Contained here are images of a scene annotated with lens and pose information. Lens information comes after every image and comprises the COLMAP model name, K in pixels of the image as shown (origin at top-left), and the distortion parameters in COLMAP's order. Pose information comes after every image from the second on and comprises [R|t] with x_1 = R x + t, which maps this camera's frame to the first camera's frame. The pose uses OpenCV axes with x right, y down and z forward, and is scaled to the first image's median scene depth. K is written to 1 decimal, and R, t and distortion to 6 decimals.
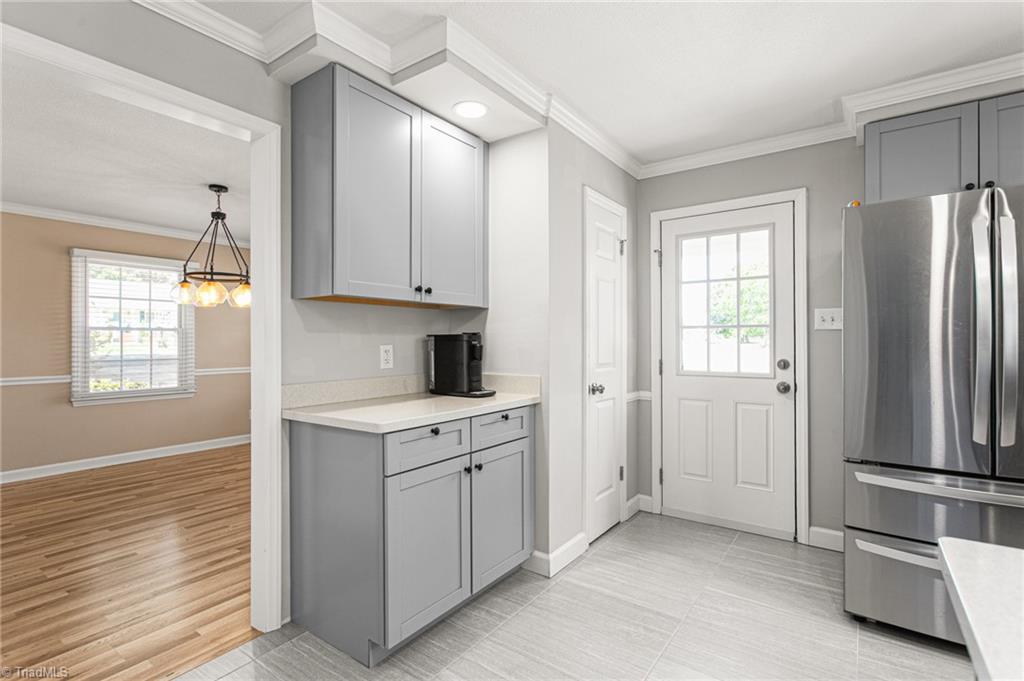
lens RADIAL K [[495.7, 0, 508.0], [0, 495.7, 339.8], [0, 0, 1]] dist [0.005966, -0.000498]
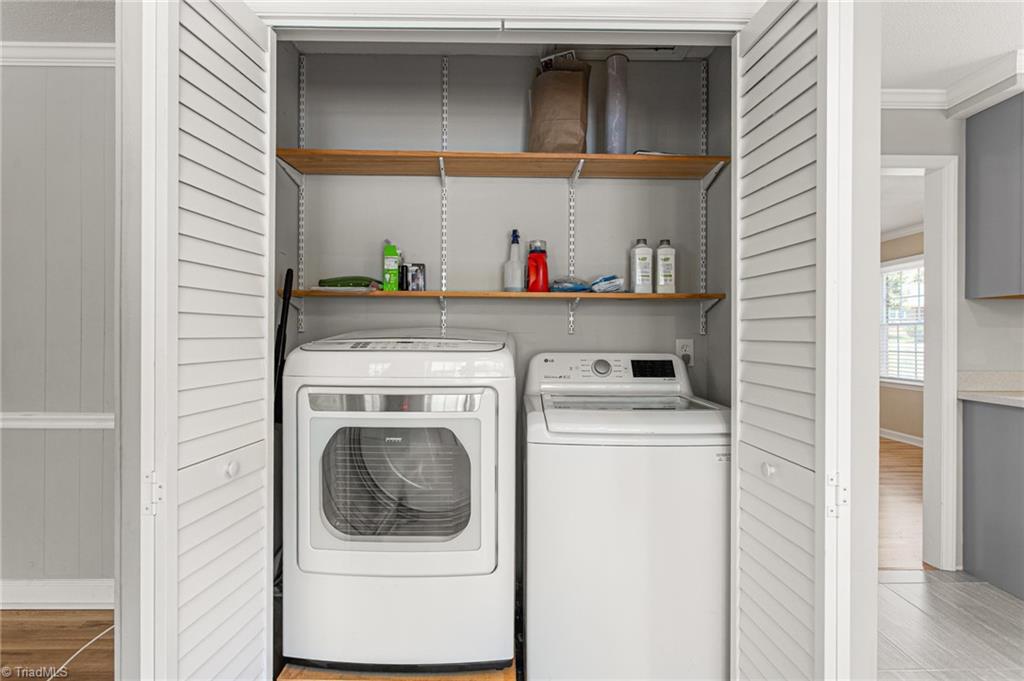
lens RADIAL K [[495.7, 0, 515.4], [0, 495.7, 333.4], [0, 0, 1]] dist [0.005966, -0.000498]
pose [[0.598287, 0.006761, -0.801254, -0.287924], [-0.004455, 0.999977, 0.005111, -0.003199], [0.801270, 0.000512, 0.598303, -1.308989]]
